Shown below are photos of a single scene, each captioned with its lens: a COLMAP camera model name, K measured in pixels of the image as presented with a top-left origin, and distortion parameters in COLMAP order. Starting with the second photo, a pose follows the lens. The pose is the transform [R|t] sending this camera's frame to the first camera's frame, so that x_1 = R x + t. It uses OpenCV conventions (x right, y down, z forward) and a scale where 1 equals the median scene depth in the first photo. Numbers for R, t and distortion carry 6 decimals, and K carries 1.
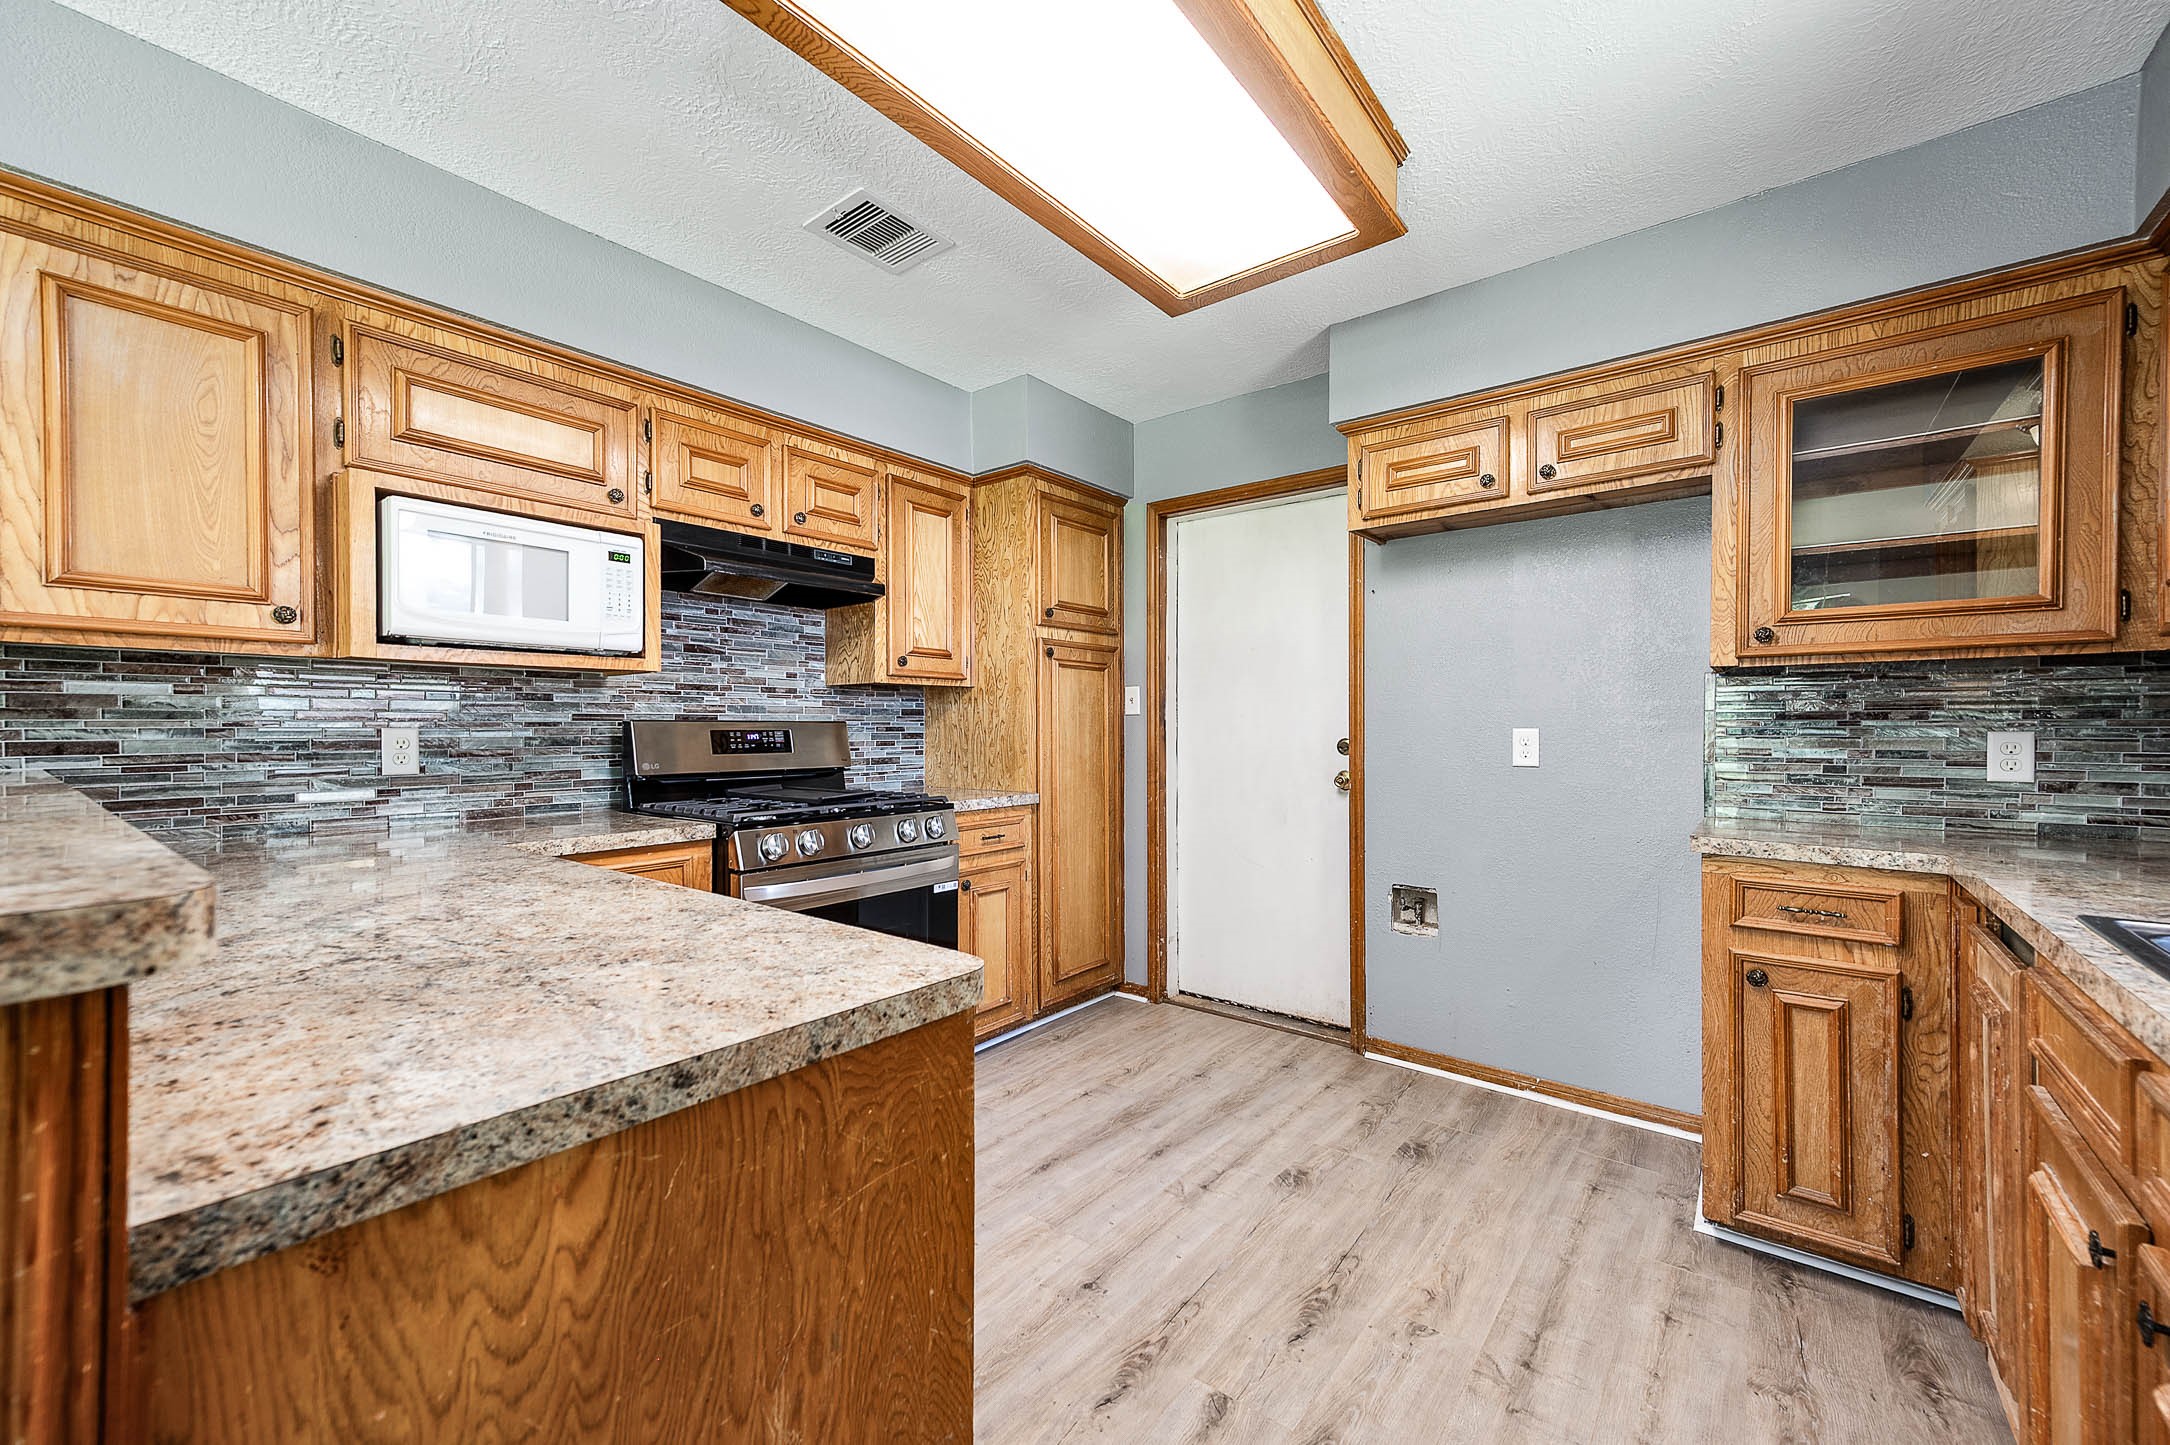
lens RADIAL K [[853.2, 0, 1080.8], [0, 853.2, 736.9], [0, 0, 1]] dist [0.010544, 0.001159]
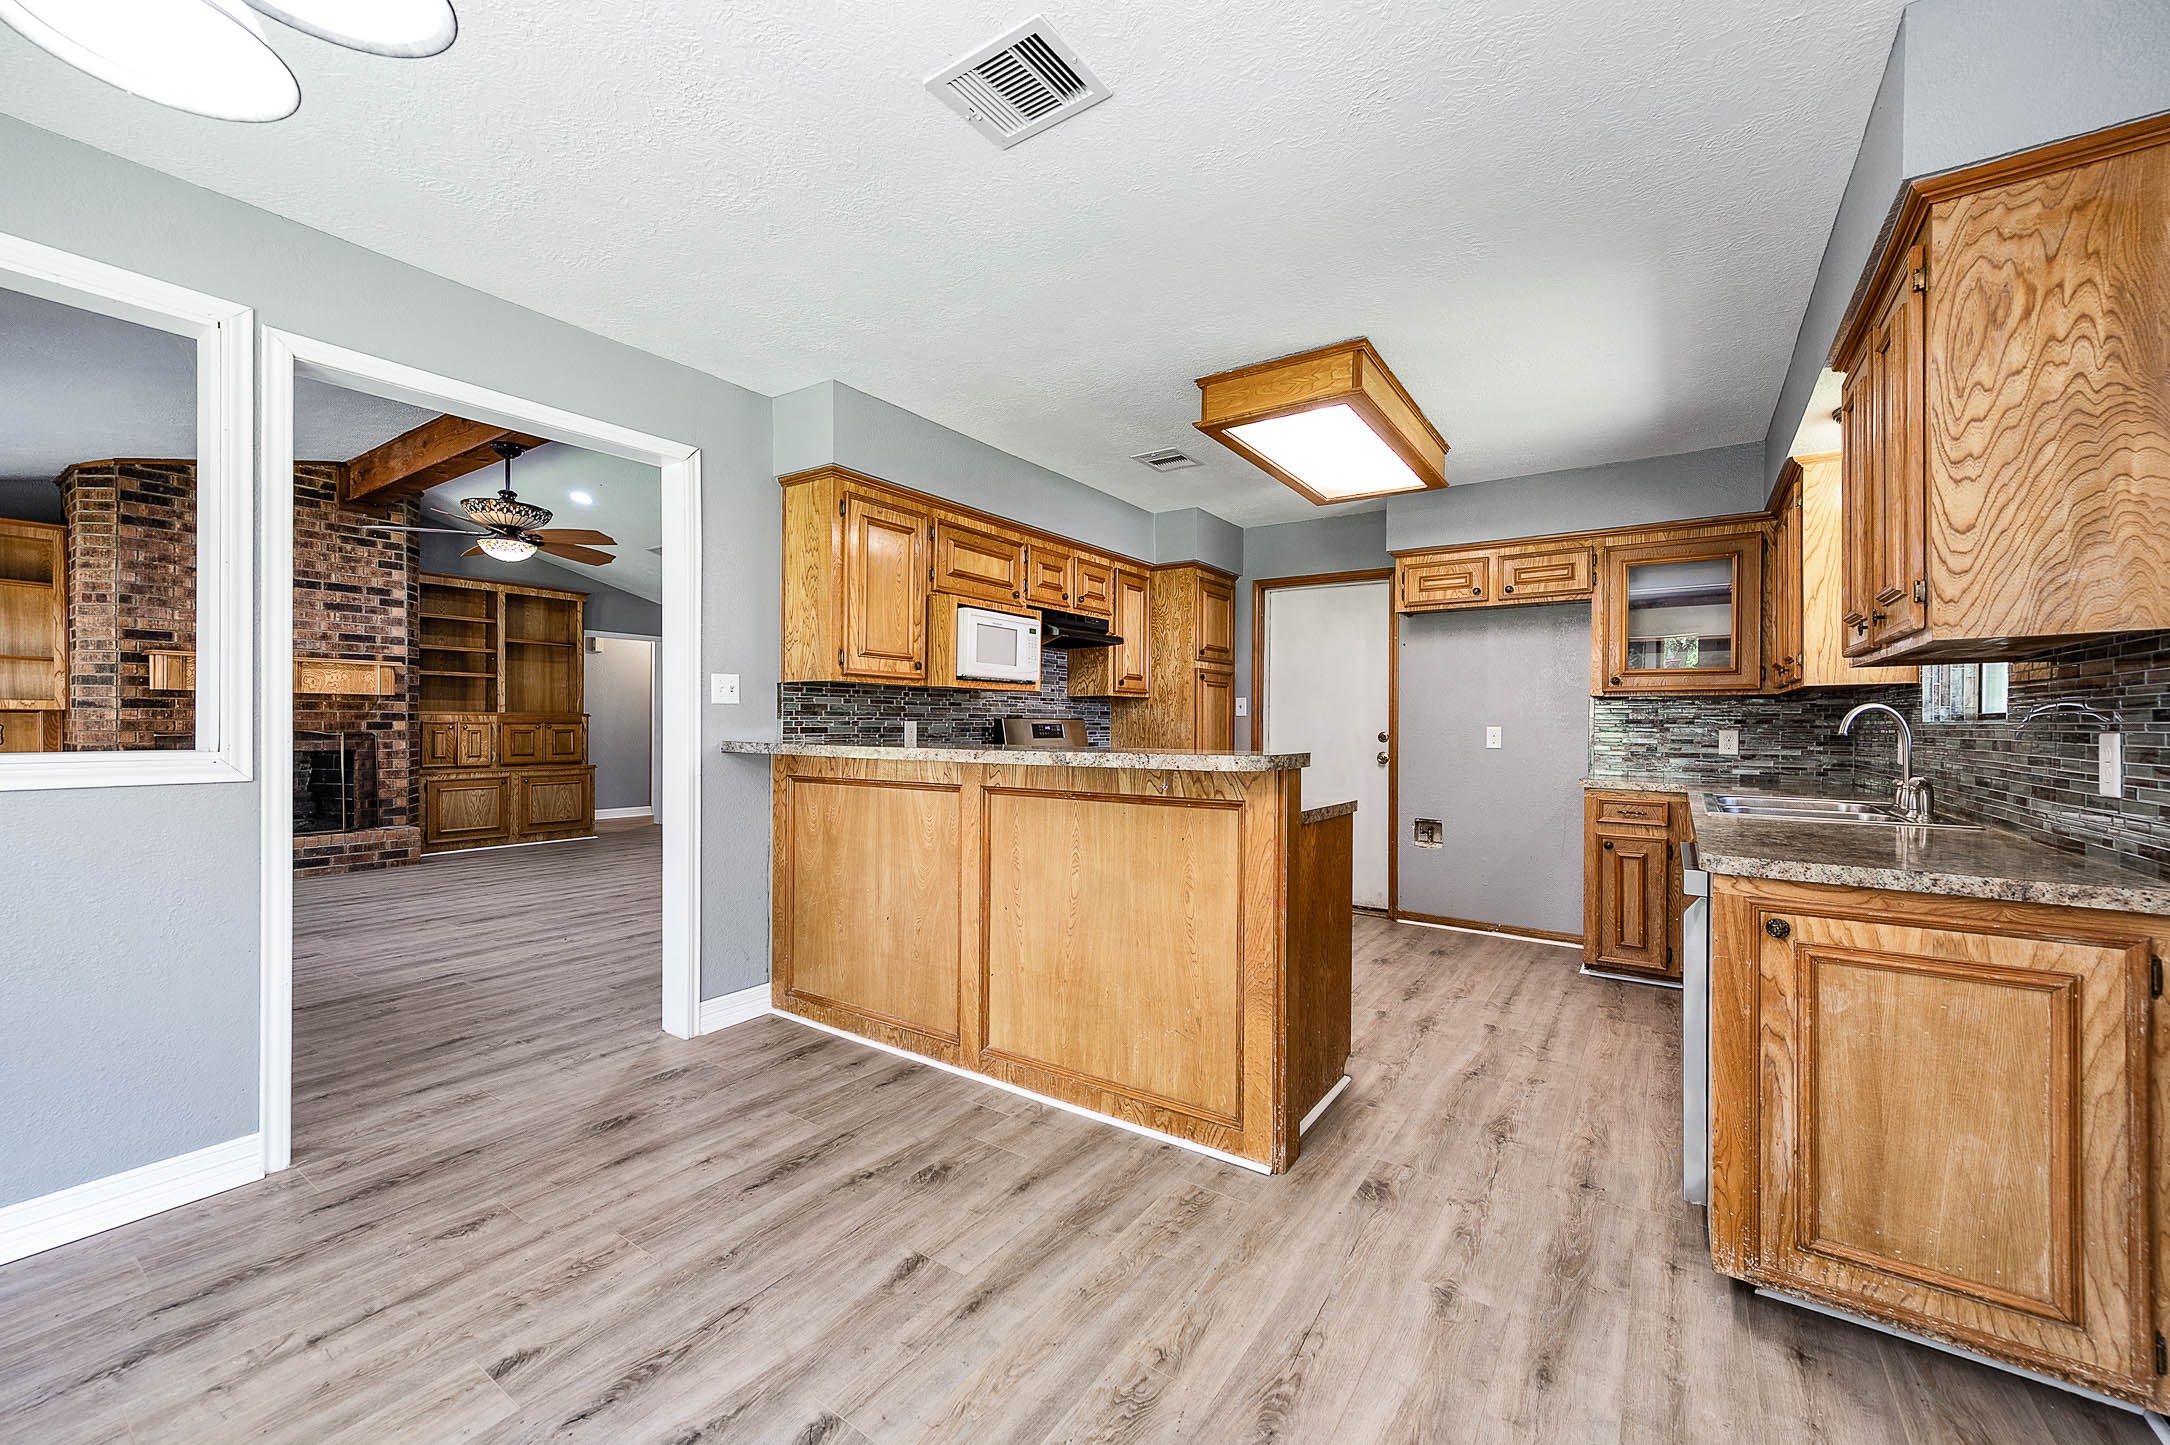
lens RADIAL K [[853.2, 0, 1079.3], [0, 853.2, 729.2], [0, 0, 1]] dist [0.010544, 0.001159]
pose [[0.997471, 0.008069, 0.070616, -0.563091], [-0.007688, 0.999954, -0.005661, 0.014195], [-0.070658, 0.005104, 0.997488, -0.860144]]
